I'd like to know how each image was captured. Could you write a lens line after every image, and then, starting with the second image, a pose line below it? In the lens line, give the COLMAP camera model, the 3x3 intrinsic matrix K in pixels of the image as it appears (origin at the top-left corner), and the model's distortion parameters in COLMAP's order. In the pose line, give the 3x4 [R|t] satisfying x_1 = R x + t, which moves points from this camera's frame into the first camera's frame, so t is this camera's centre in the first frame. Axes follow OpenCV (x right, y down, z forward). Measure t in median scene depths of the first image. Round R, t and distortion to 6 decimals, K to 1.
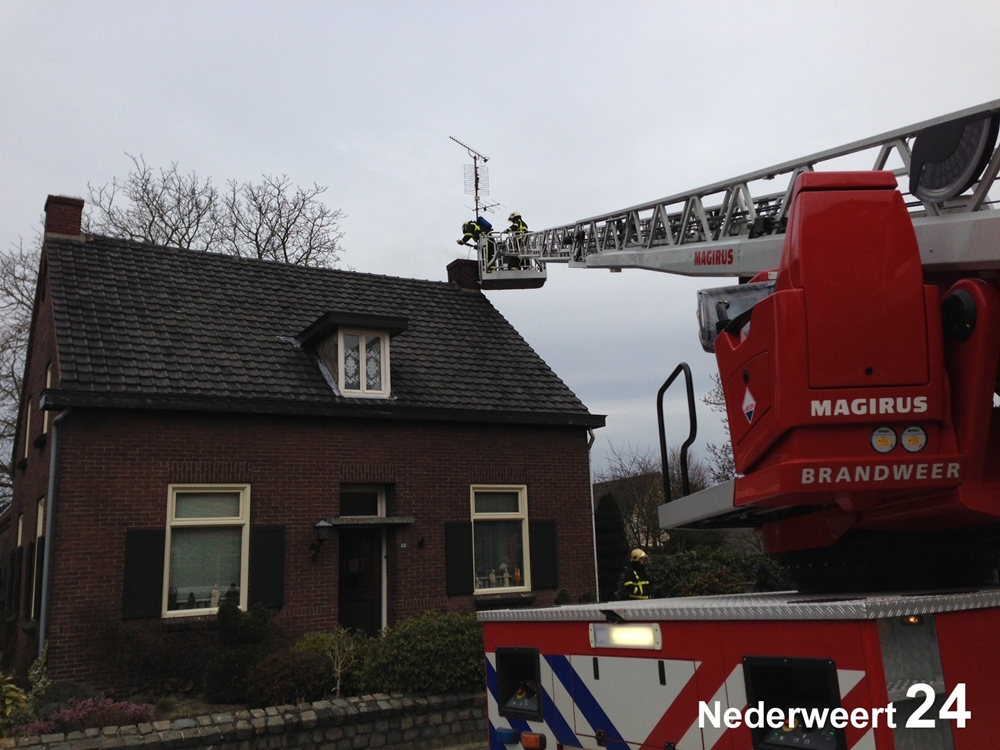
lens RADIAL K [[840.8, 0, 500.0], [0, 840.8, 375.0], [0, 0, 1]] dist [0.165918, -0.194437]
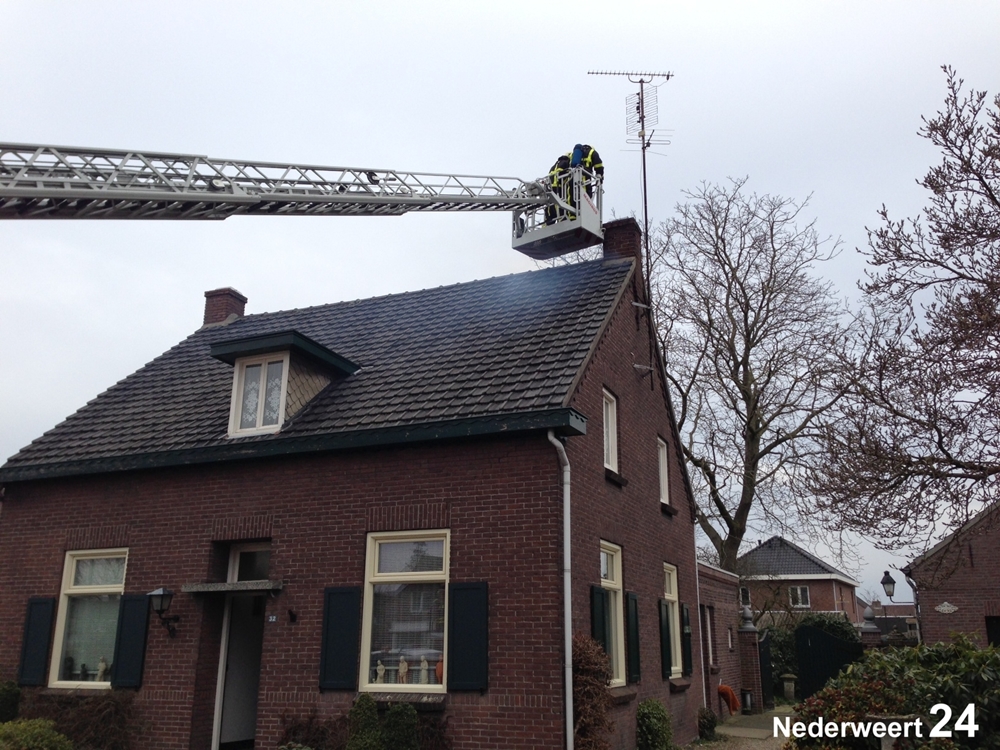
lens RADIAL K [[840.8, 0, 500.0], [0, 840.8, 375.0], [0, 0, 1]] dist [0.165918, -0.194437]
pose [[0.630708, -0.182017, -0.754372, 0.648774], [0.145735, 0.982589, -0.115236, 0.101958], [0.762213, -0.037258, 0.646254, 0.655338]]
